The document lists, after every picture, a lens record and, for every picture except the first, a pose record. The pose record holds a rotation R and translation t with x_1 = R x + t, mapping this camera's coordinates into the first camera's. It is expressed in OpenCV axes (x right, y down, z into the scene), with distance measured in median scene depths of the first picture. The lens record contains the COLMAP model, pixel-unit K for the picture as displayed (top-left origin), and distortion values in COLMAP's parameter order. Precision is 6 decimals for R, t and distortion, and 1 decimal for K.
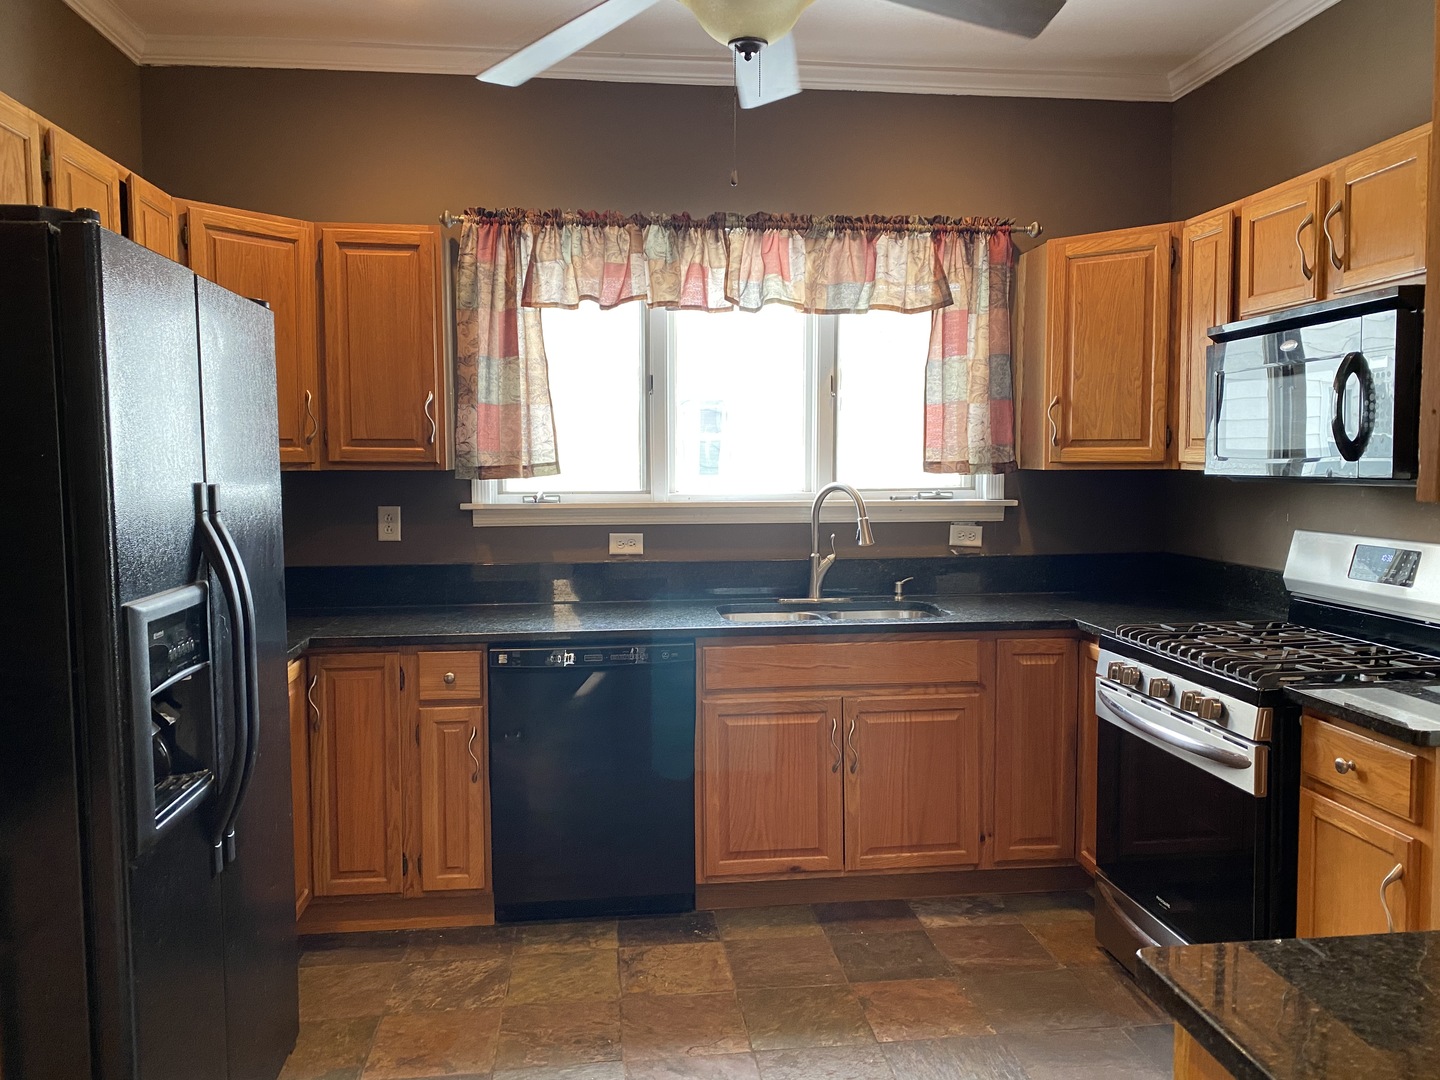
lens RADIAL K [[1113.3, 0, 719.7], [0, 1113.3, 537.2], [0, 0, 1]] dist [0.016606, 0.000241]
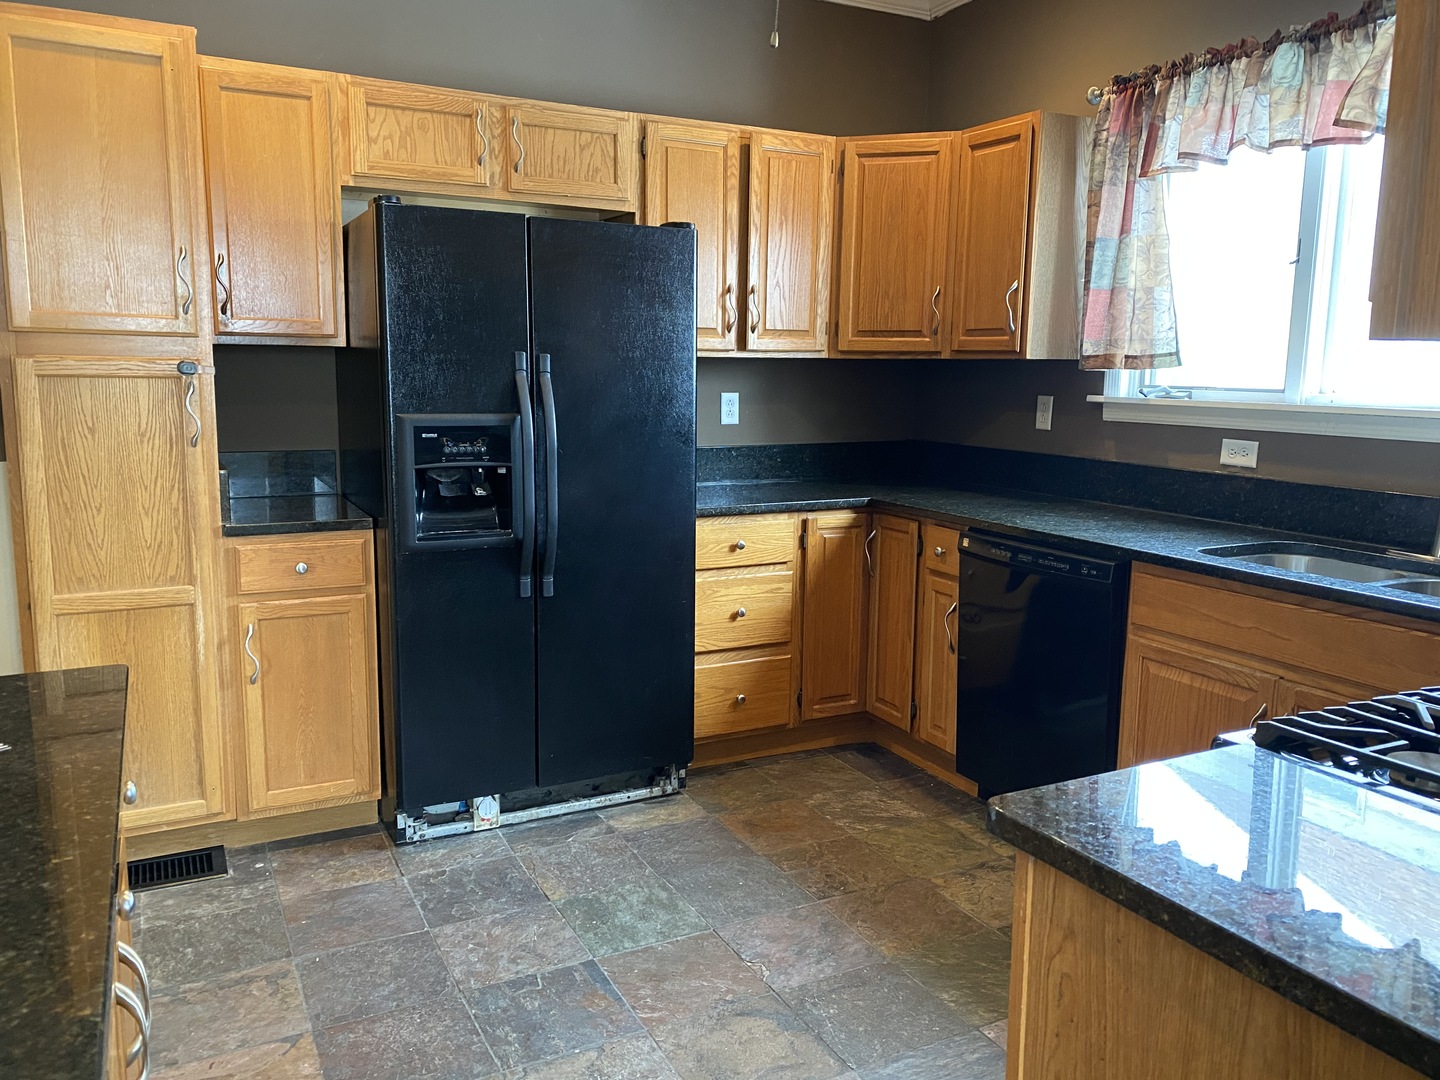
lens RADIAL K [[1113.3, 0, 719.1], [0, 1113.3, 537.5], [0, 0, 1]] dist [0.016606, 0.000241]
pose [[0.341086, 0.157190, -0.926796, 0.593003], [-0.079202, 0.987220, 0.138290, -0.017037], [0.936690, 0.026235, 0.349177, 0.370003]]
